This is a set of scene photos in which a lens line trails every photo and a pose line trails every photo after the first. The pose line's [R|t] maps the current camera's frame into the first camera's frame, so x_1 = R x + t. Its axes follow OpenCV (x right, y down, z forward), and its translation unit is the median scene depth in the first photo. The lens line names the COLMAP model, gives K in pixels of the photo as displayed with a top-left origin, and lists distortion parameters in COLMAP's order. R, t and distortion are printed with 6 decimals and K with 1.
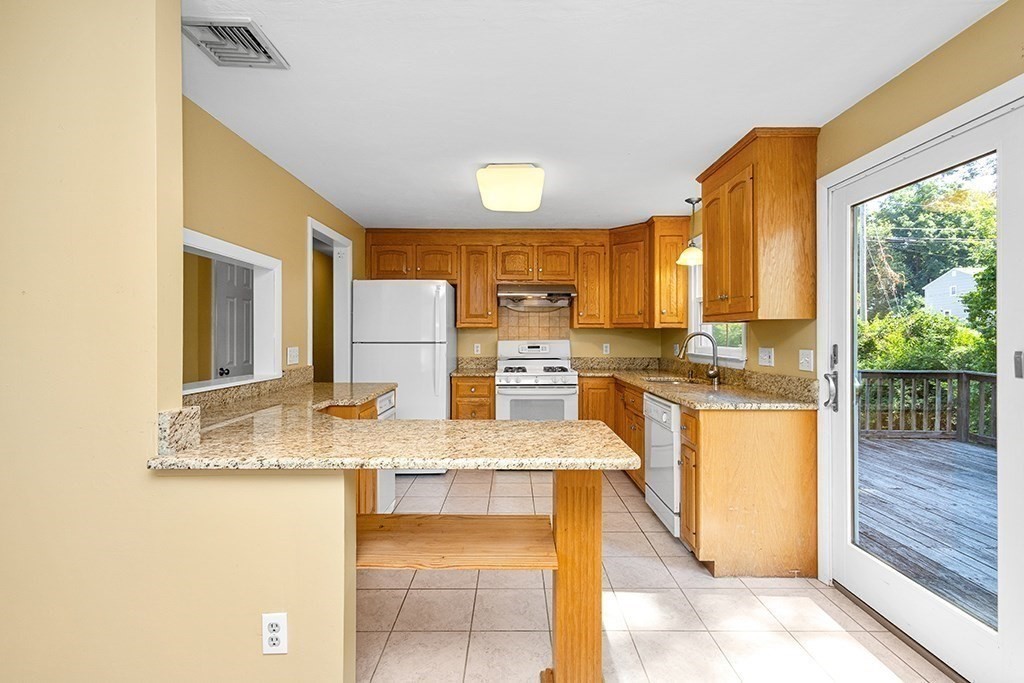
lens RADIAL K [[475.3, 0, 515.3], [0, 475.3, 336.5], [0, 0, 1]] dist [0.007639, 0.000238]
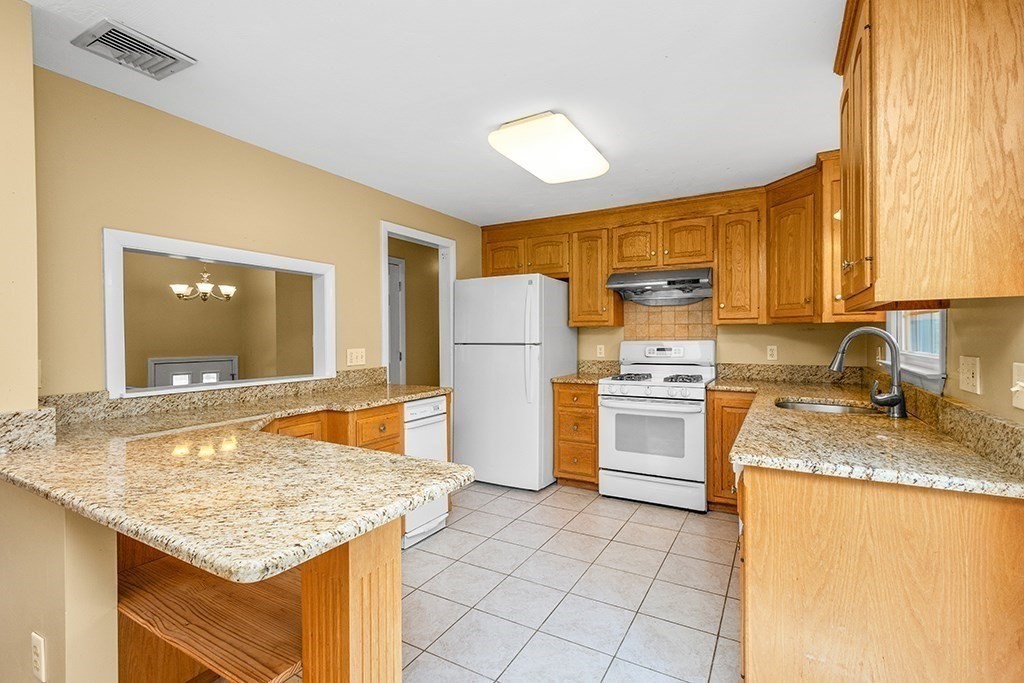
lens RADIAL K [[469.0, 0, 512.0], [0, 469.0, 341.5], [0, 0, 1]] dist [0.008311, -0.000479]
pose [[0.865216, -0.000334, -0.501398, 0.247320], [0.006176, 0.999931, 0.009991, -0.000763], [0.501361, -0.011741, 0.865159, 0.215418]]
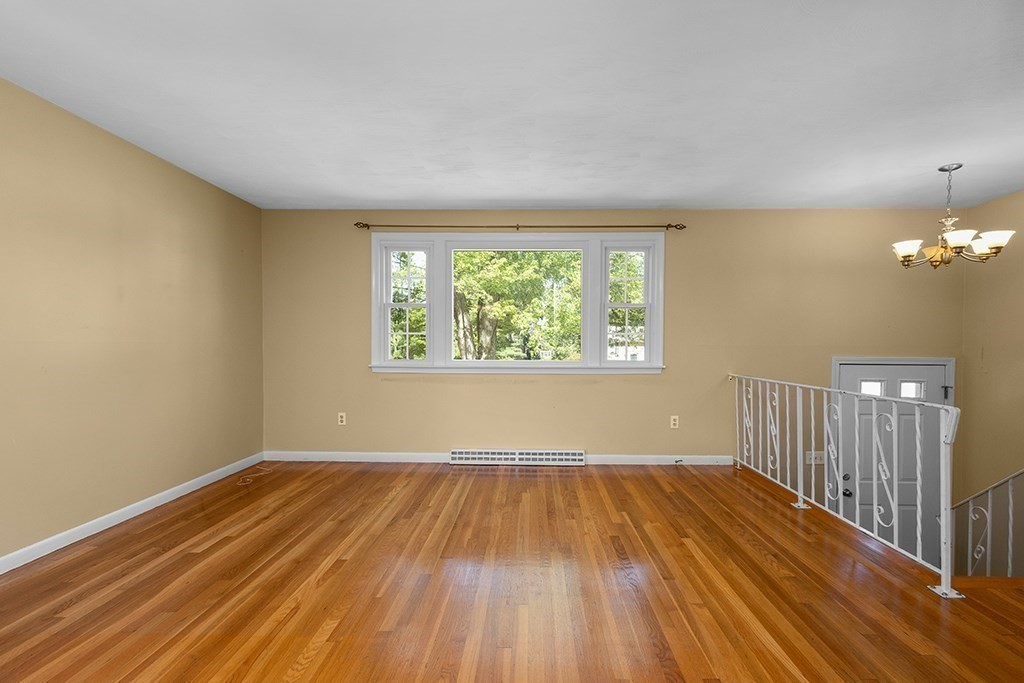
lens RADIAL K [[475.4, 0, 523.7], [0, 475.4, 355.2], [0, 0, 1]] dist [0.009962, -0.000476]
pose [[-0.023789, 0.019722, -0.999522, -0.286013], [-0.005096, 0.999790, 0.019849, 0.035229], [0.999704, 0.005566, -0.023684, 0.223554]]
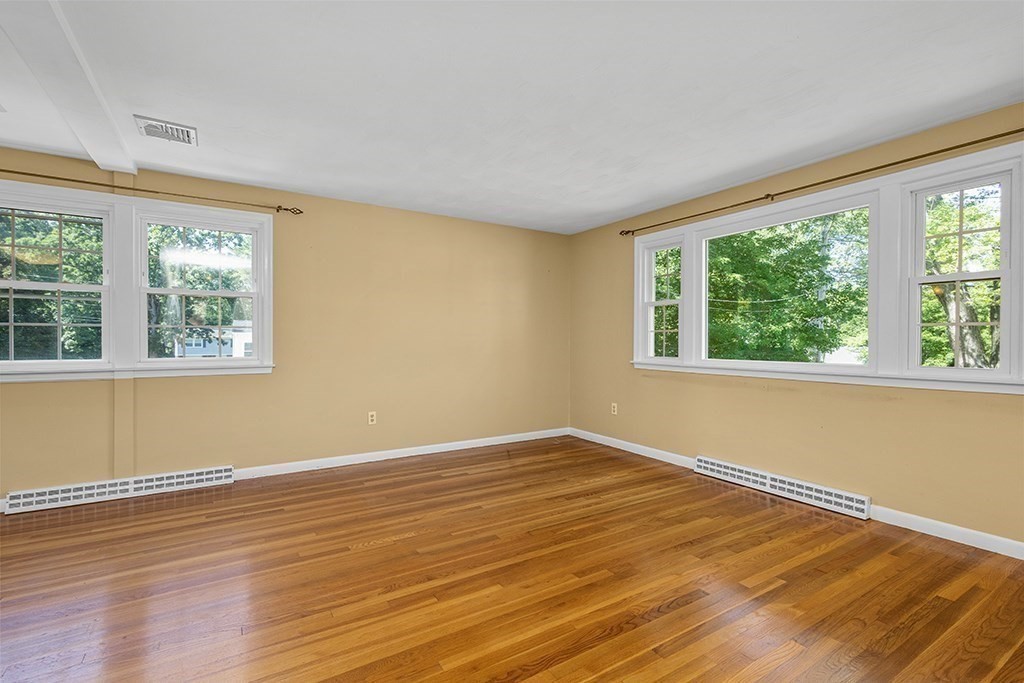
lens RADIAL K [[469.0, 0, 512.0], [0, 469.0, 341.5], [0, 0, 1]] dist [0.008311, -0.000479]
pose [[-0.850073, -0.003633, -0.526653, -0.501213], [-0.005229, 0.999985, 0.001540, 0.033051], [0.526639, 0.004063, -0.850079, 0.641309]]
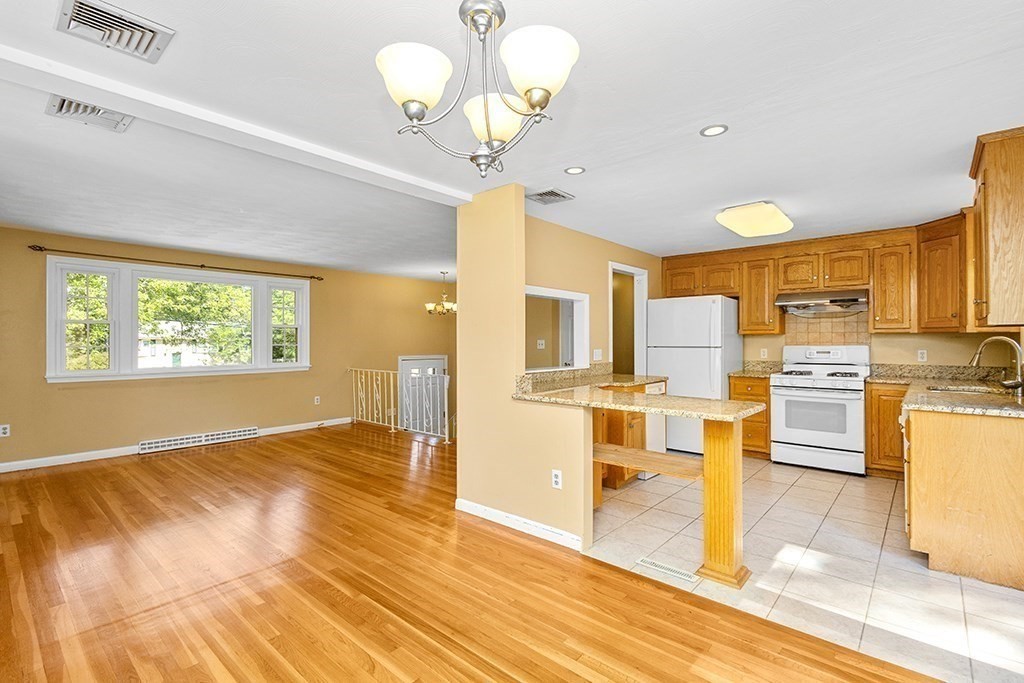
lens RADIAL K [[470.6, 0, 508.7], [0, 470.6, 340.9], [0, 0, 1]] dist [0.014948, -0.006267]
pose [[0.745373, -0.002347, -0.666644, 0.245822], [0.001508, 0.999997, -0.001834, -0.001496], [0.666646, 0.000361, 0.745374, -0.239036]]
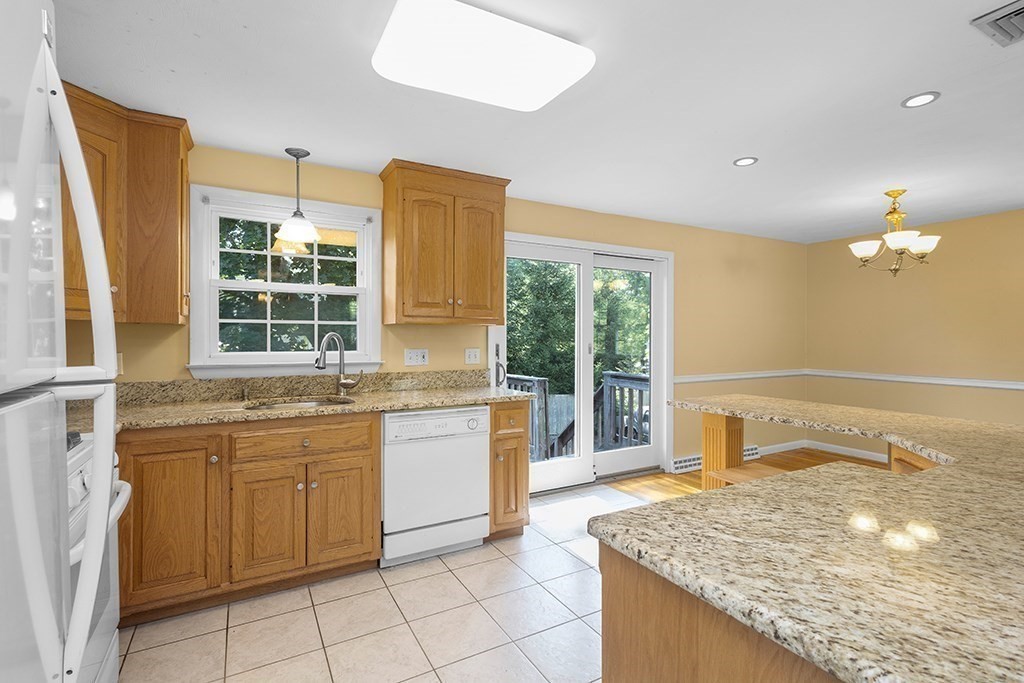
lens RADIAL K [[469.0, 0, 512.0], [0, 469.0, 341.5], [0, 0, 1]] dist [0.008311, -0.000479]
pose [[-0.473502, -0.003461, 0.880786, -0.367395], [0.002421, 0.999983, 0.005230, 0.000761], [-0.880789, 0.004609, -0.473486, 0.918046]]
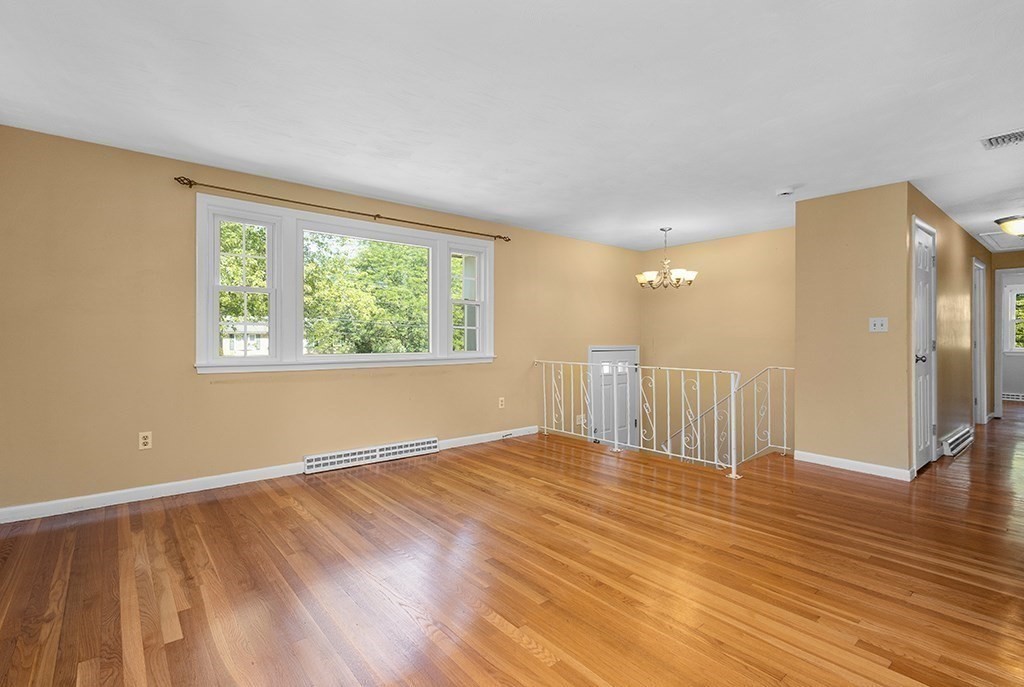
lens RADIAL K [[478.0, 0, 501.1], [0, 478.0, 338.0], [0, 0, 1]] dist [0.010322, -0.000121]
pose [[0.626089, -0.000256, -0.779752, -0.367980], [-0.002053, 0.999996, -0.001977, 0.035231], [0.779749, 0.002839, 0.626086, -0.236985]]
